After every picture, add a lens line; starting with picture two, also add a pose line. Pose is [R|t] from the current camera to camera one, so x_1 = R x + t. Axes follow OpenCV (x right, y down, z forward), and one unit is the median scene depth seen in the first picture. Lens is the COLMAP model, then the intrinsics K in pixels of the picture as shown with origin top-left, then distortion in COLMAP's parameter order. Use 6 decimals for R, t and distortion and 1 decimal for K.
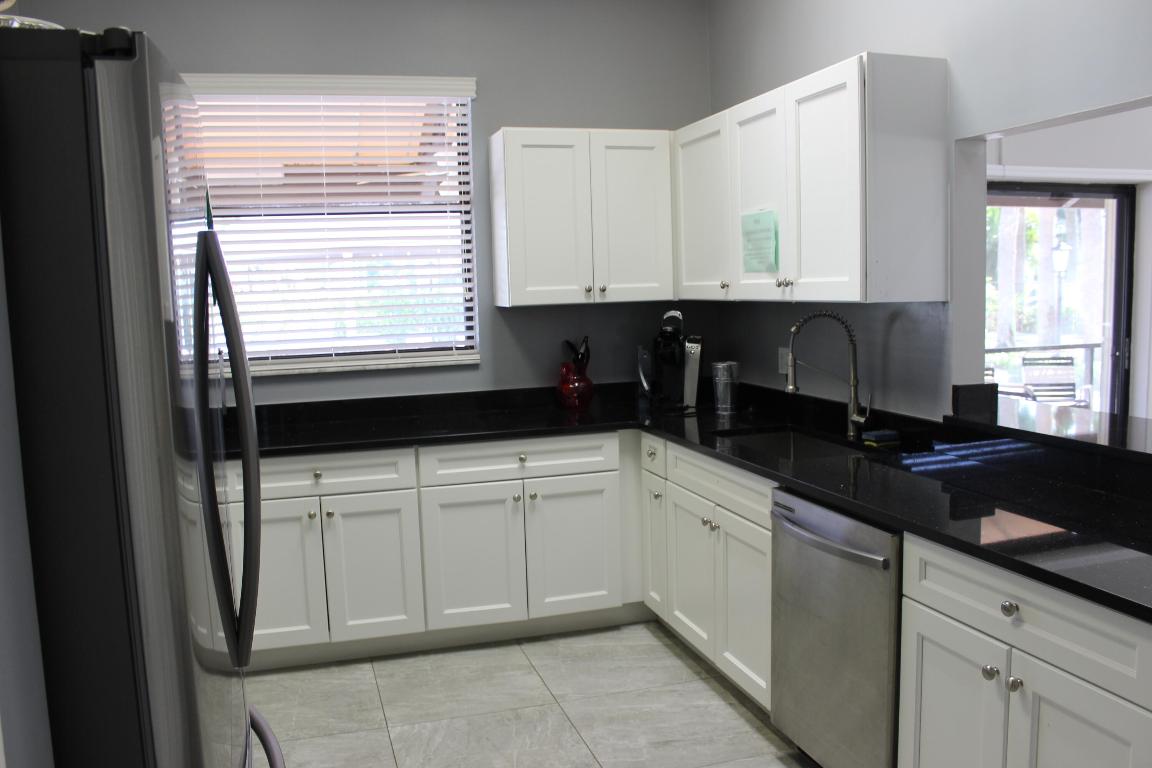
lens RADIAL K [[960.7, 0, 575.4], [0, 960.7, 387.9], [0, 0, 1]] dist [-0.116643, 0.020858]
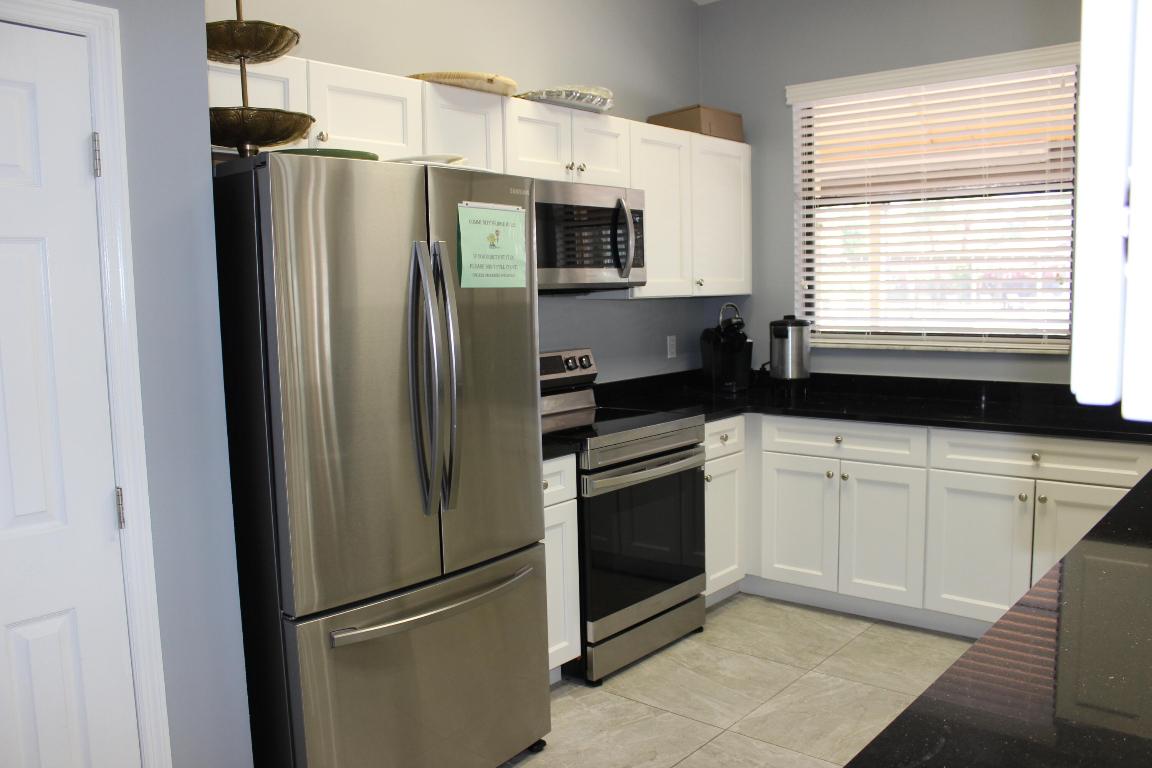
lens RADIAL K [[960.7, 0, 574.9], [0, 960.7, 383.8], [0, 0, 1]] dist [-0.116643, 0.020858]
pose [[0.548440, 0.102472, -0.829887, 0.457512], [-0.078553, 0.994388, 0.070871, -0.027061], [0.832492, 0.026322, 0.553412, 0.124812]]
